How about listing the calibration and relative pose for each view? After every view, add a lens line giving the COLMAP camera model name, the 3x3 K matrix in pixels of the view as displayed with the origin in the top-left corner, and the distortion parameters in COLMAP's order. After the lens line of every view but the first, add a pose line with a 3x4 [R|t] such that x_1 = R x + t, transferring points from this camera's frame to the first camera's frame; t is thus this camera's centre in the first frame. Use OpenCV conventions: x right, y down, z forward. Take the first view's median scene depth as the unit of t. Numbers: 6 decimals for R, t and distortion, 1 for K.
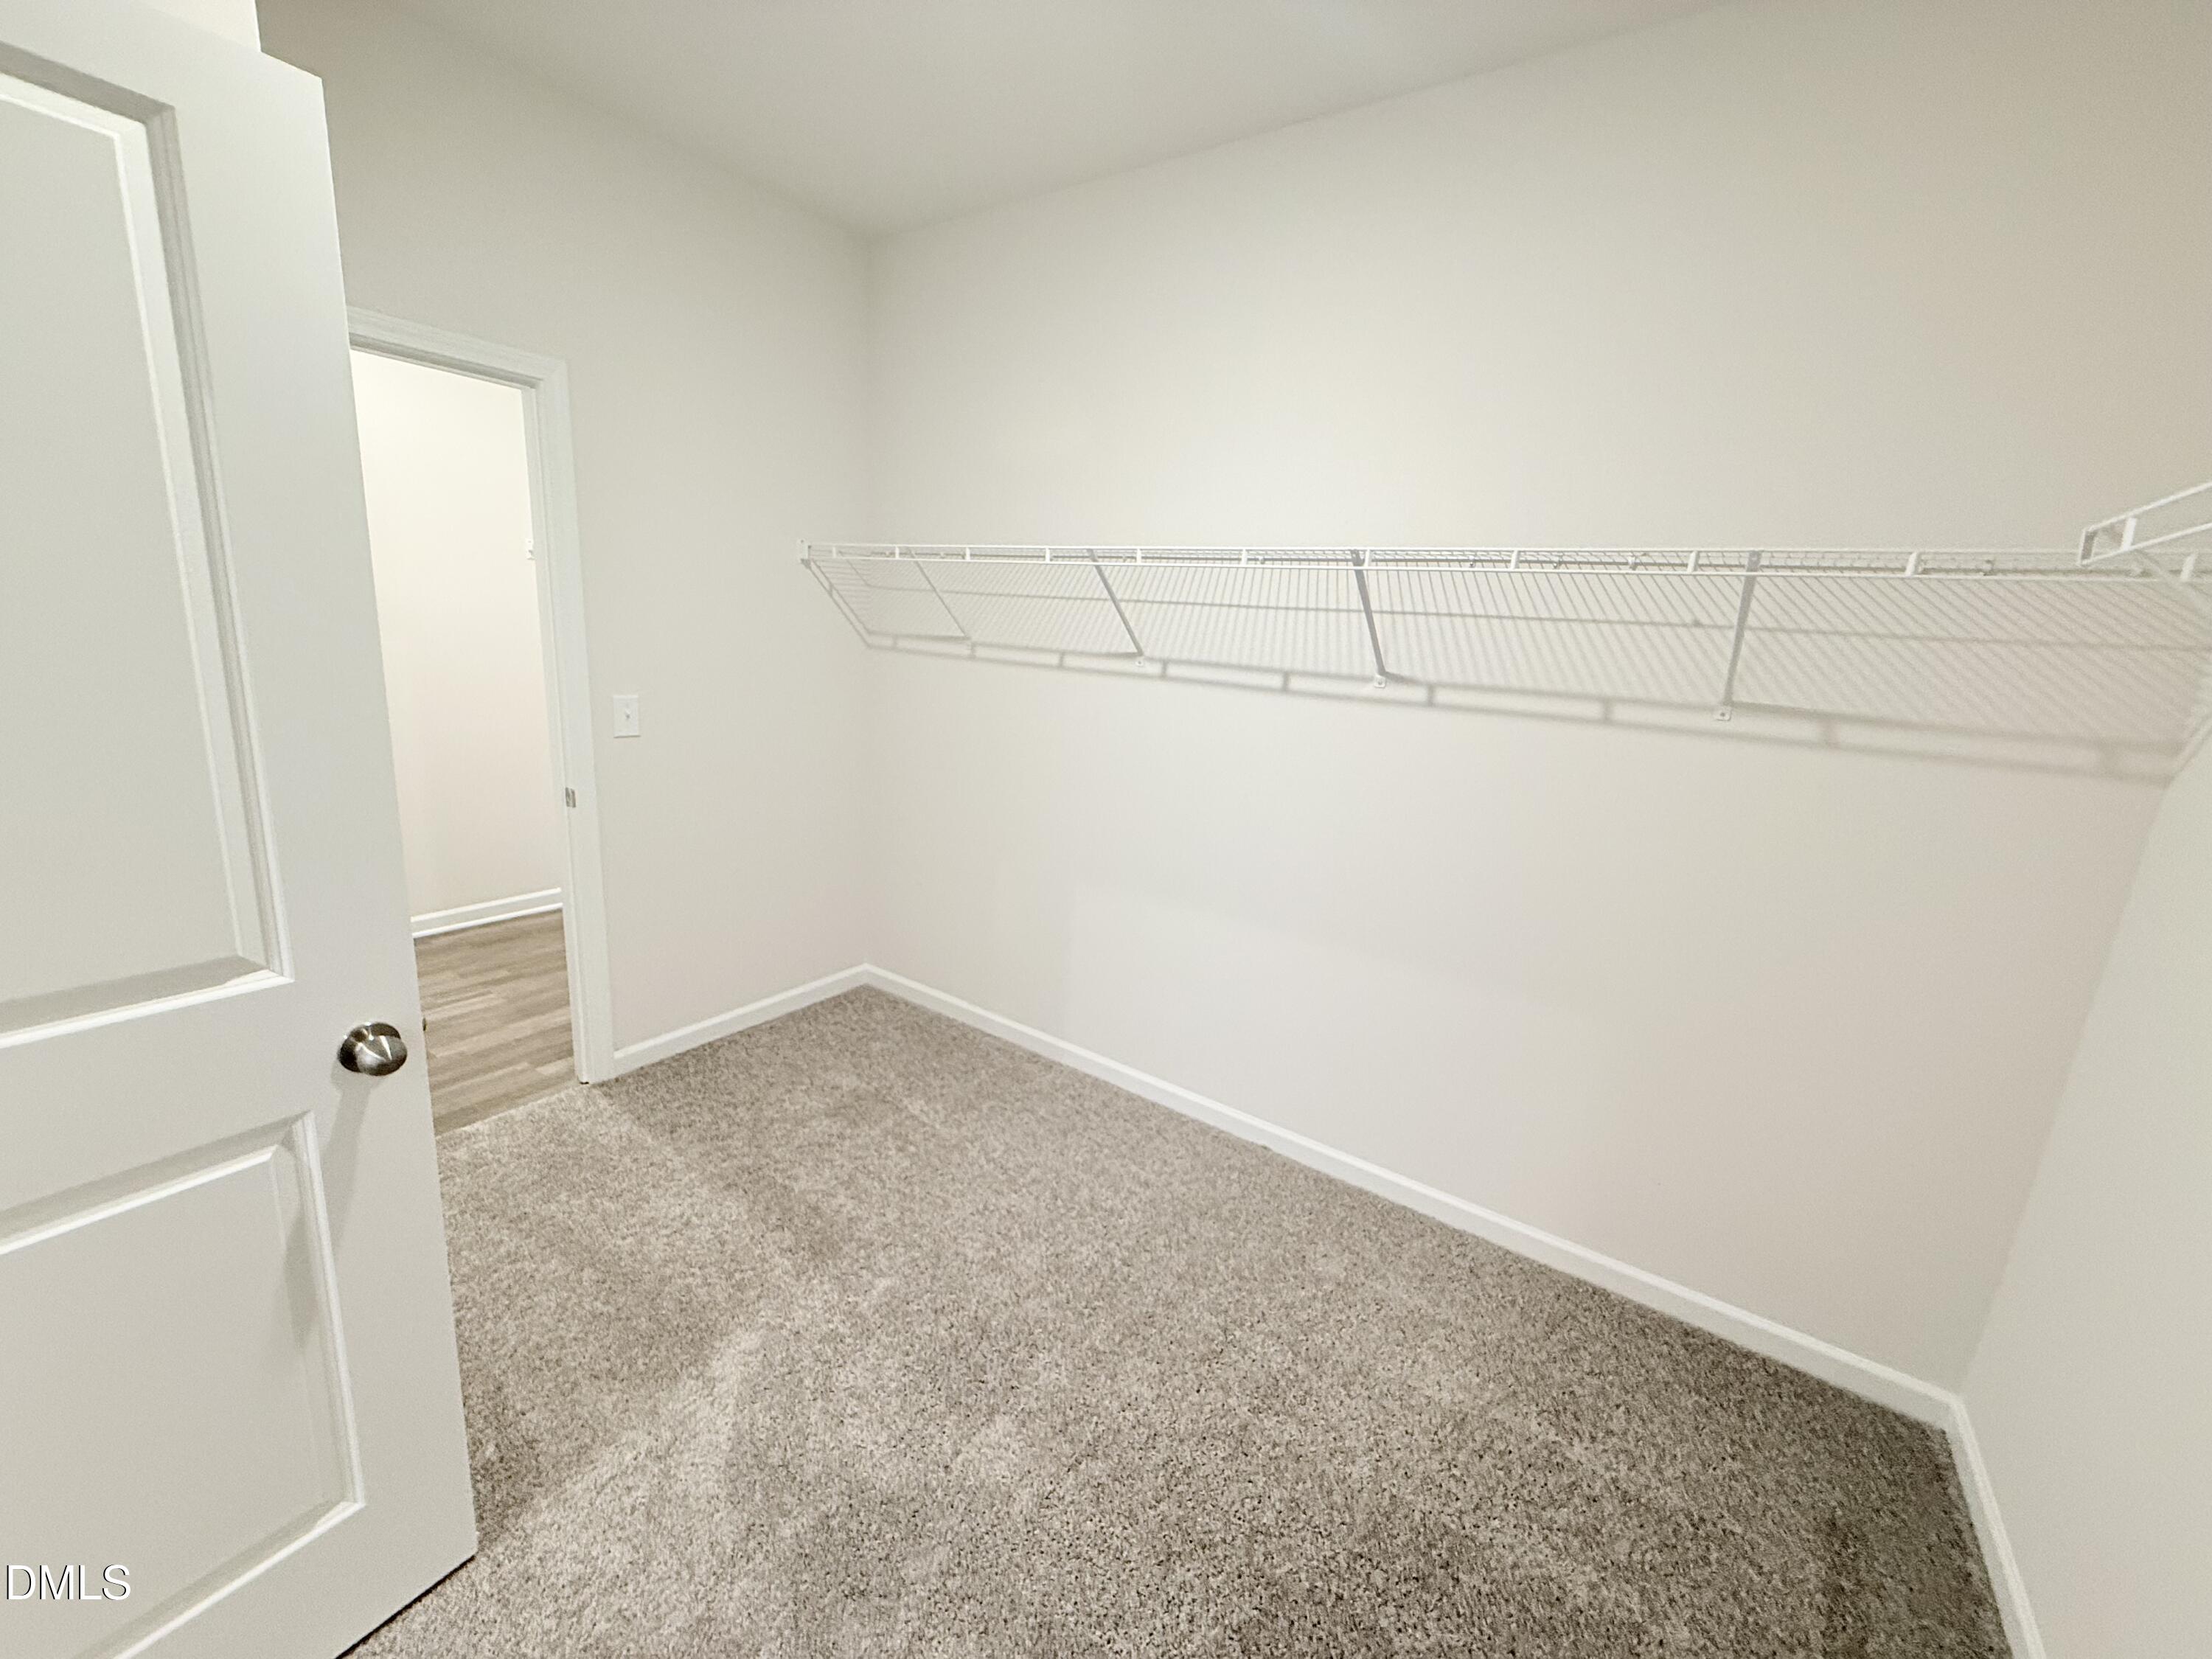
lens RADIAL K [[883.2, 0, 1105.2], [0, 883.2, 824.4], [0, 0, 1]] dist [-0.002944, 0.000305]
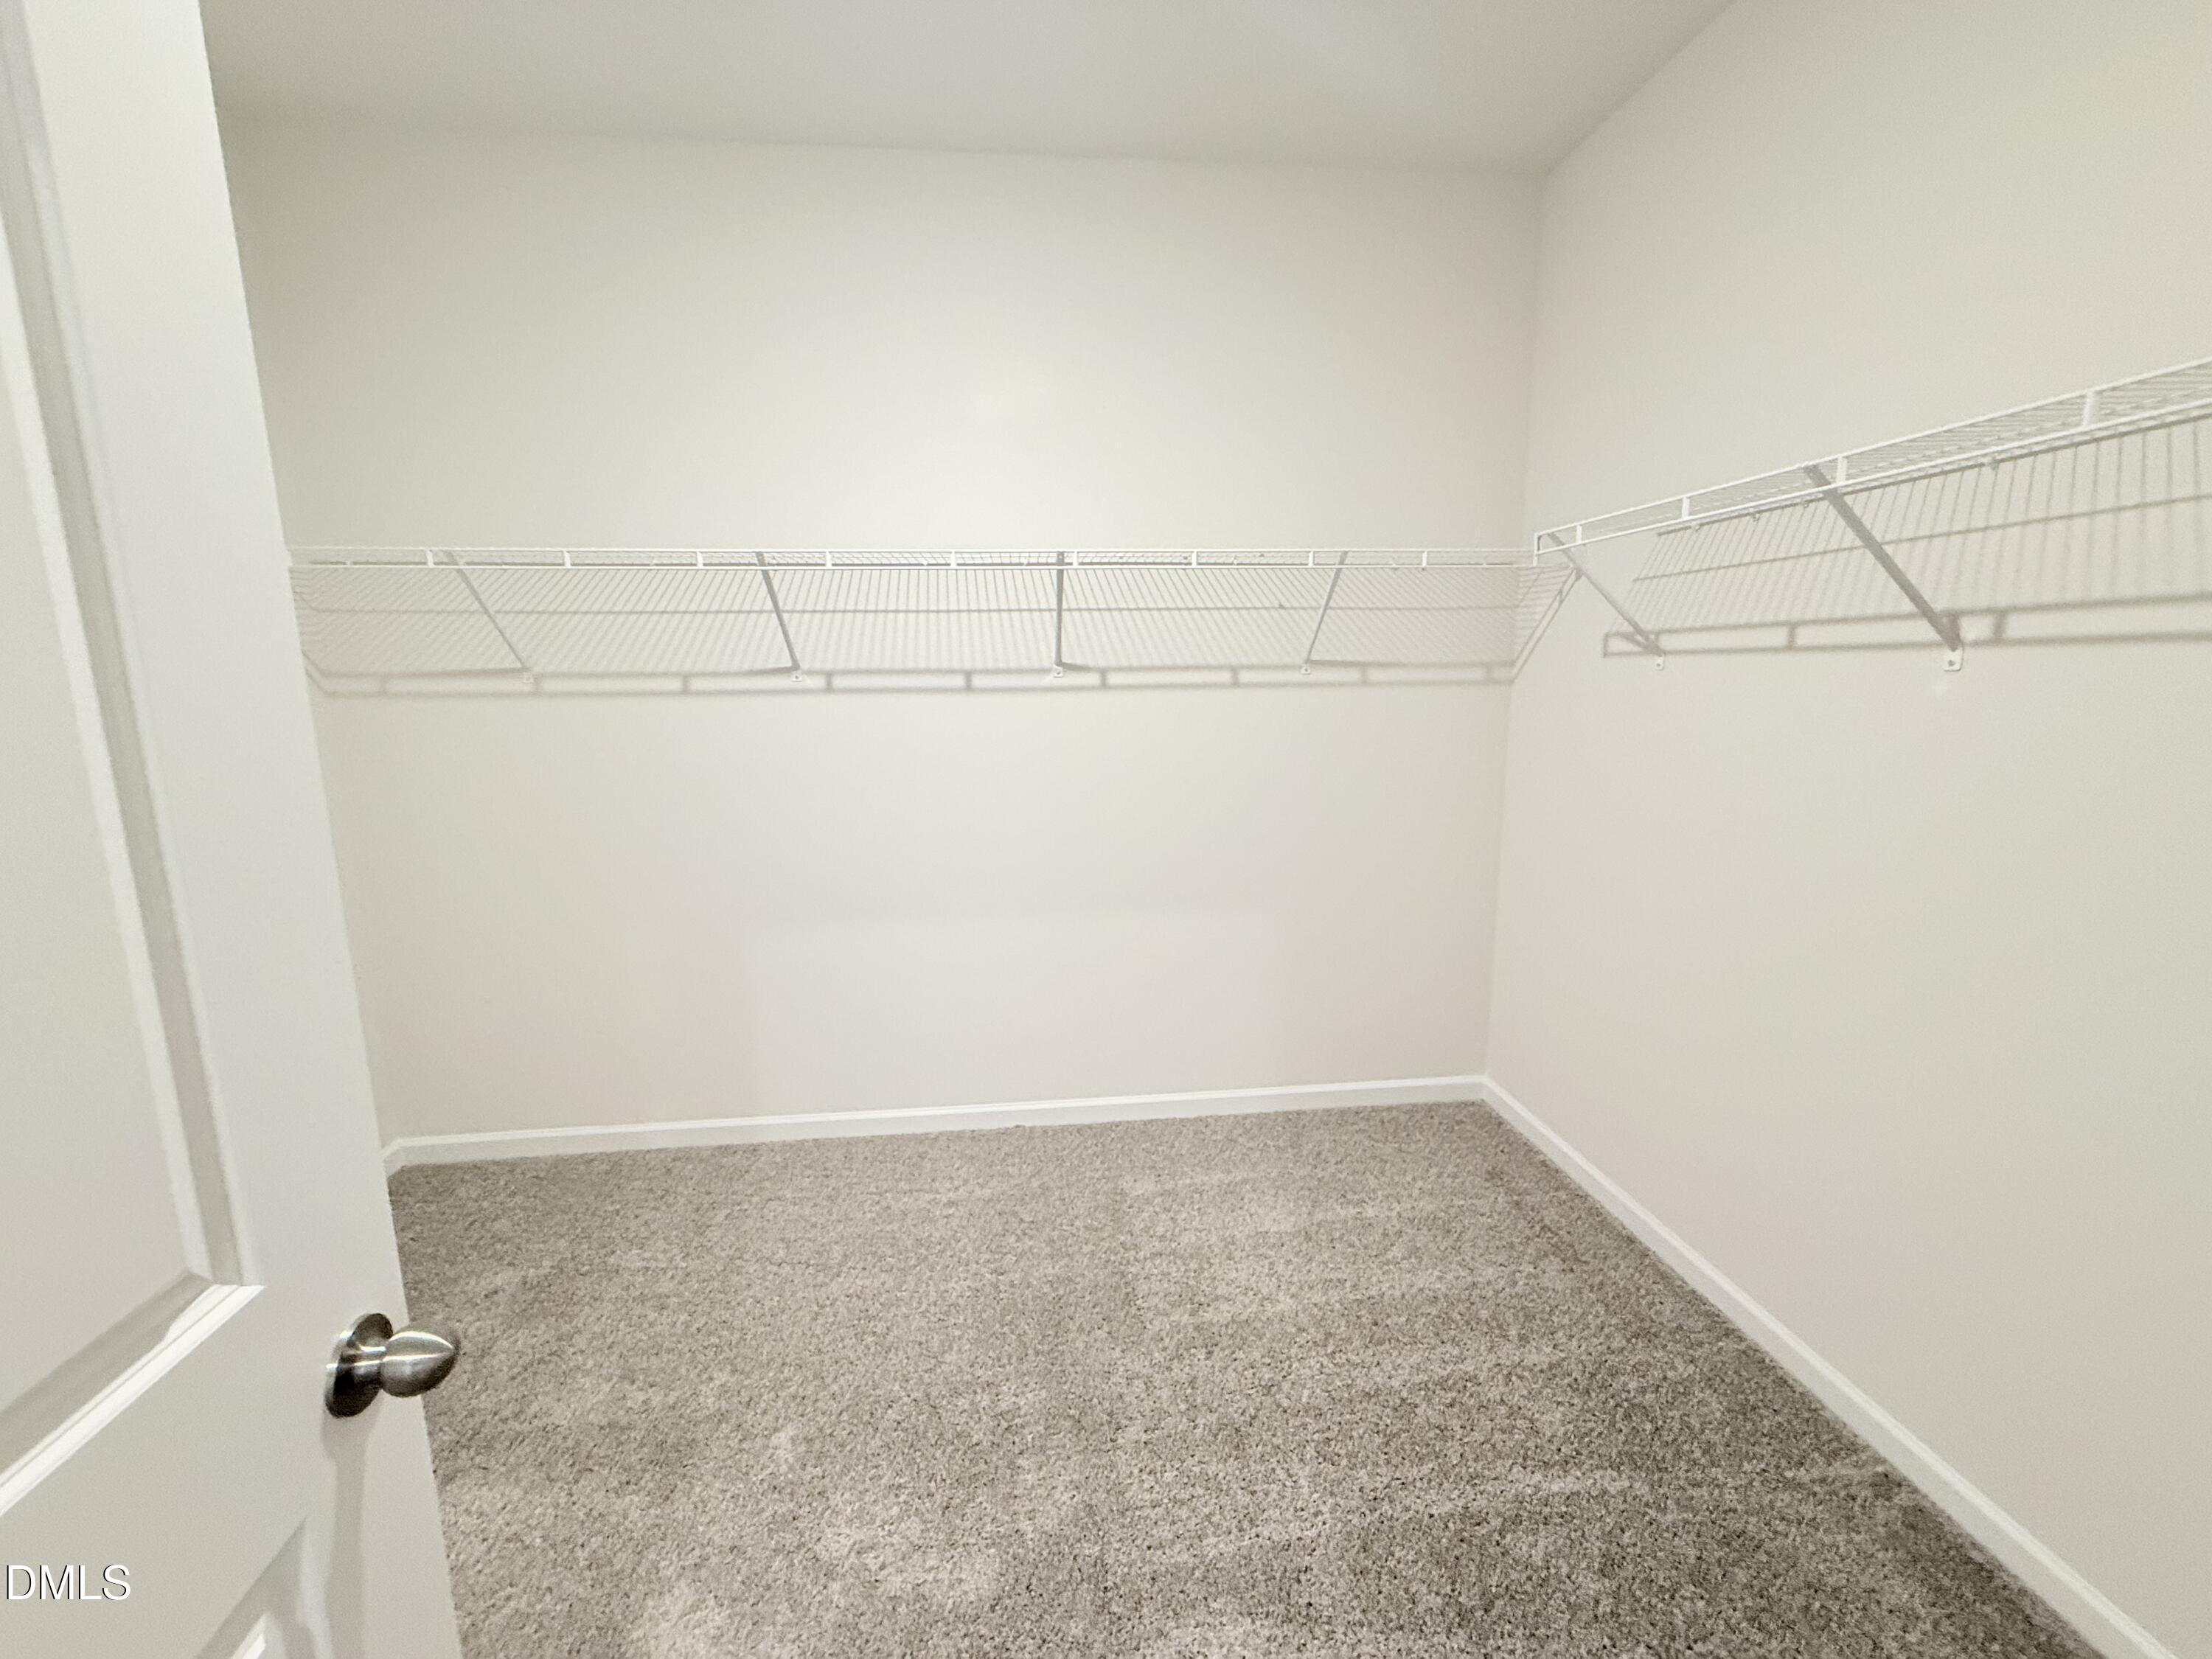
lens RADIAL K [[883.2, 0, 1102.3], [0, 883.2, 821.0], [0, 0, 1]] dist [-0.002944, 0.000305]
pose [[0.750882, -0.180119, 0.635400, -0.388980], [0.202320, 0.978570, 0.038307, -0.007098], [-0.628683, 0.099790, 0.771233, 0.114254]]
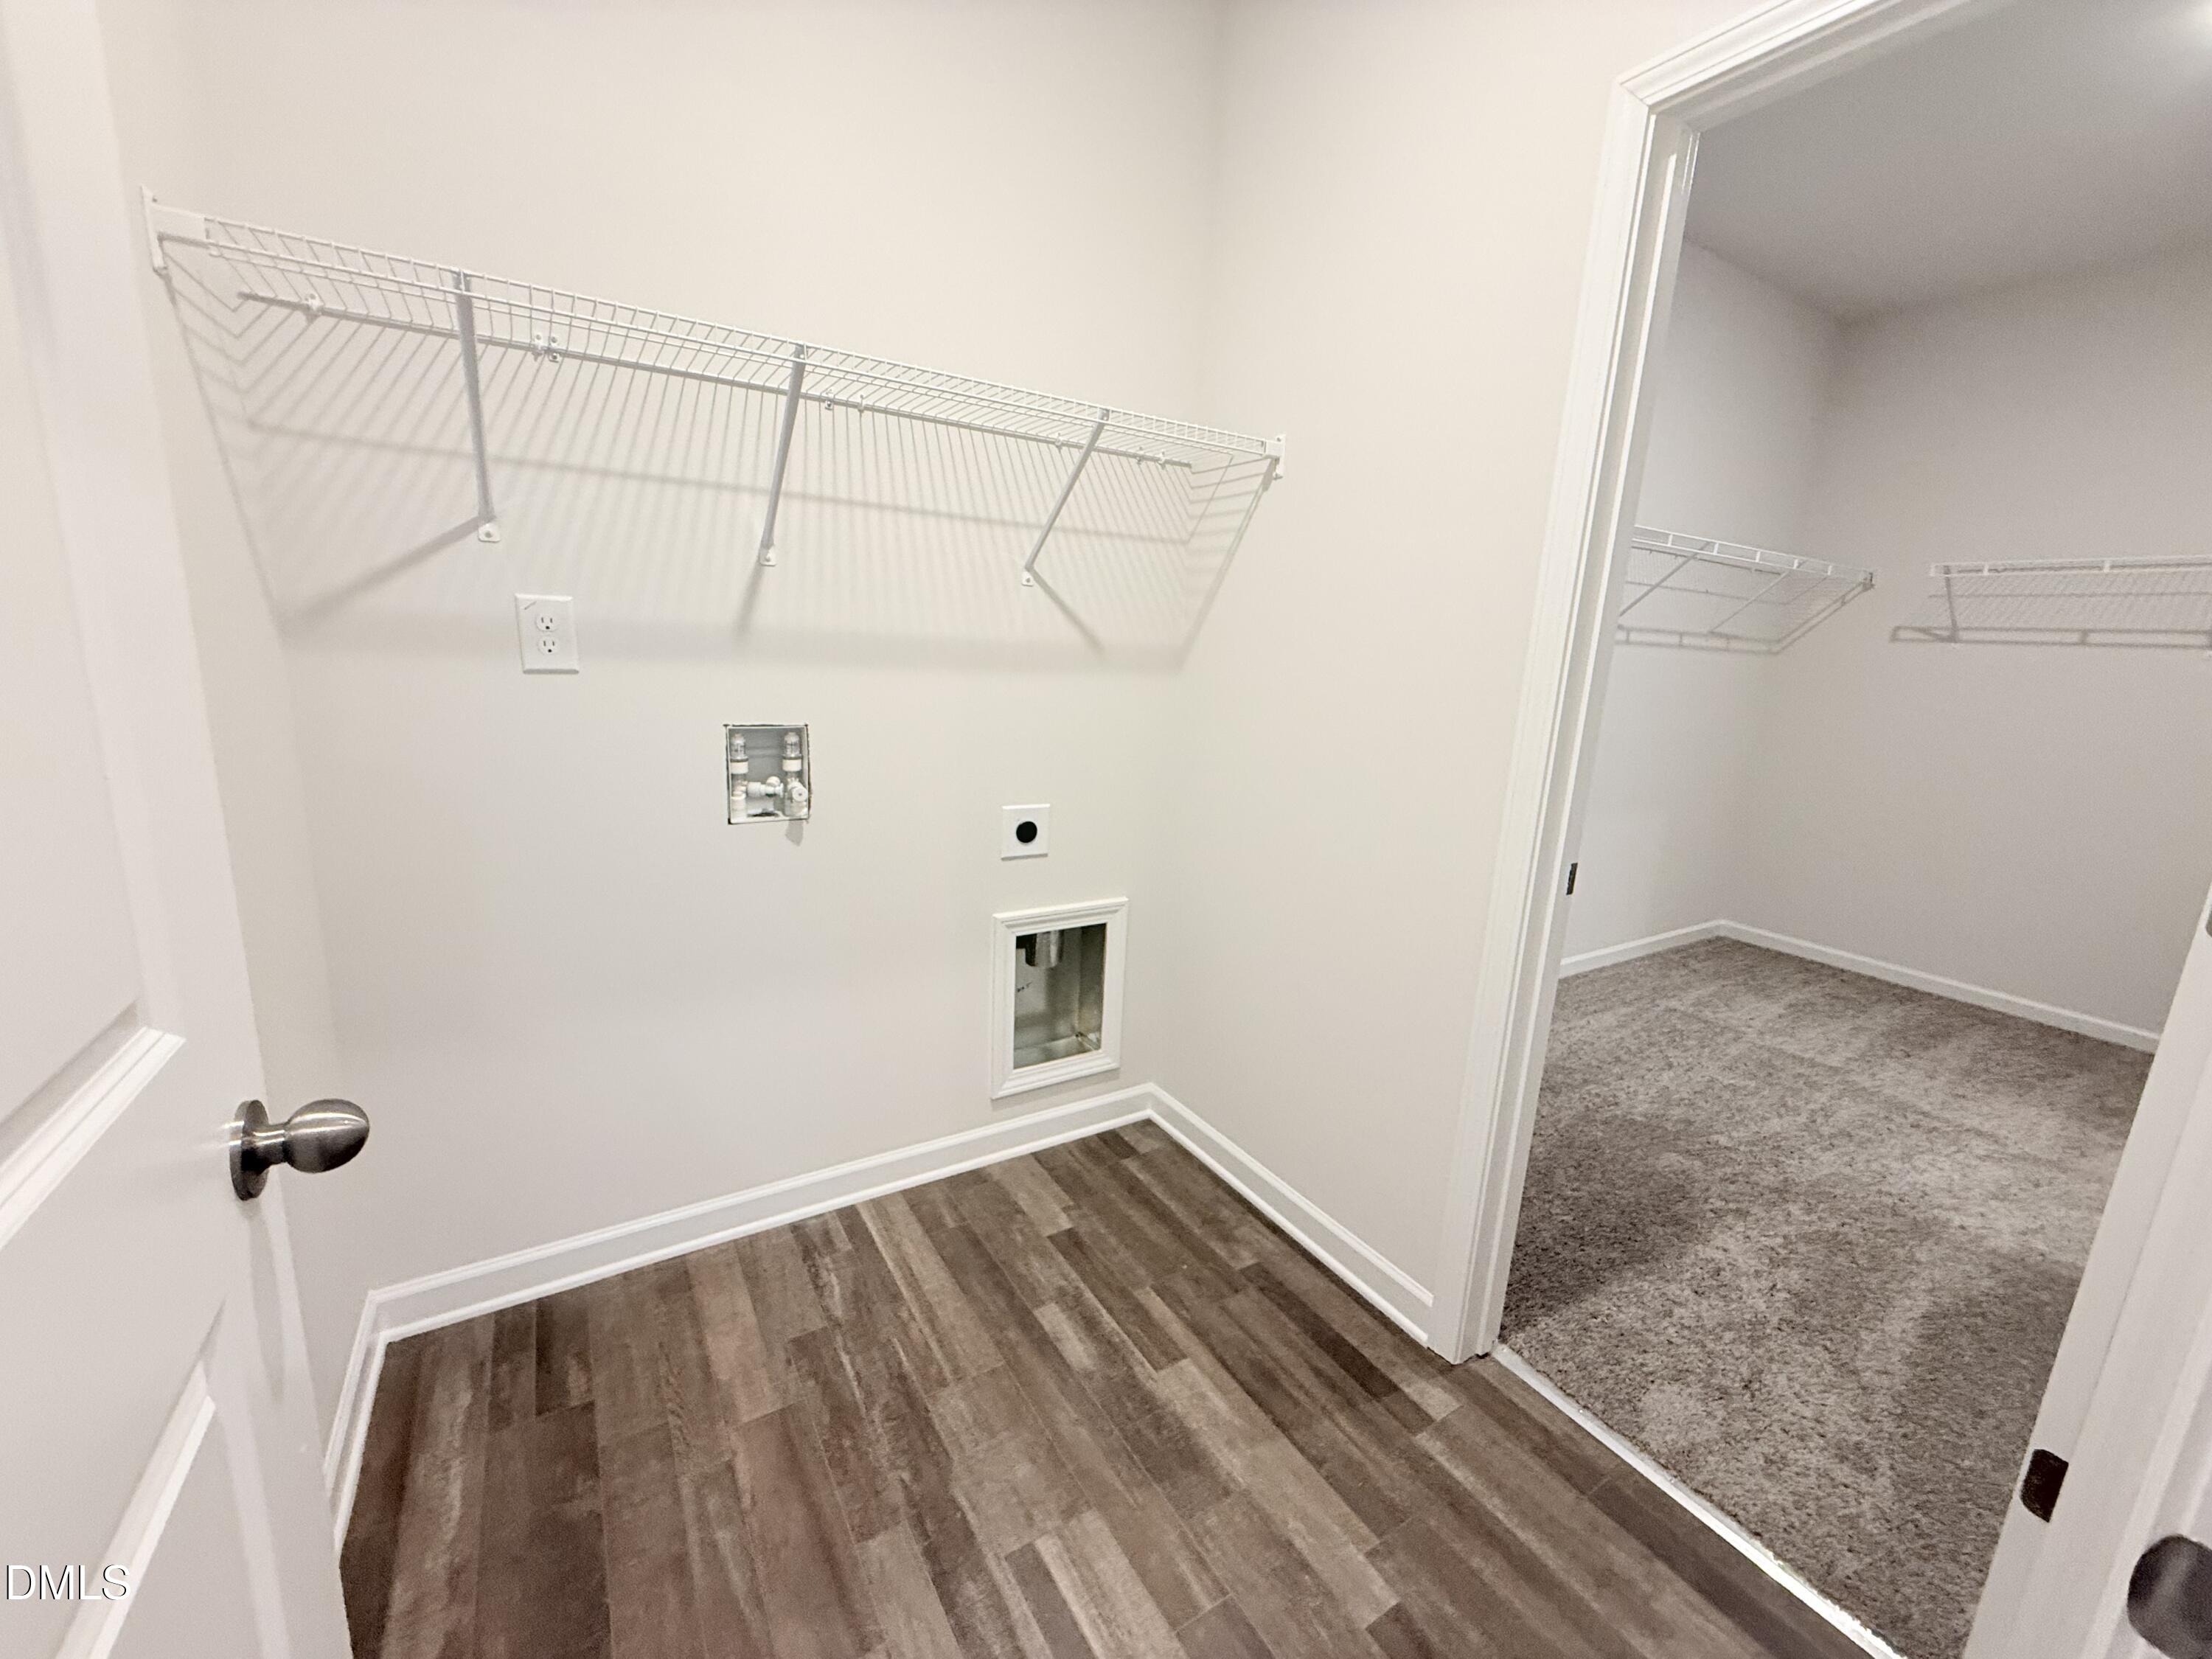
lens RADIAL K [[883.2, 0, 1104.7], [0, 883.2, 822.4], [0, 0, 1]] dist [-0.002944, 0.000305]
pose [[0.398036, -0.229189, 0.888279, -1.380598], [0.178785, 0.969103, 0.169930, -0.245059], [-0.899780, 0.091173, 0.426713, 1.141099]]
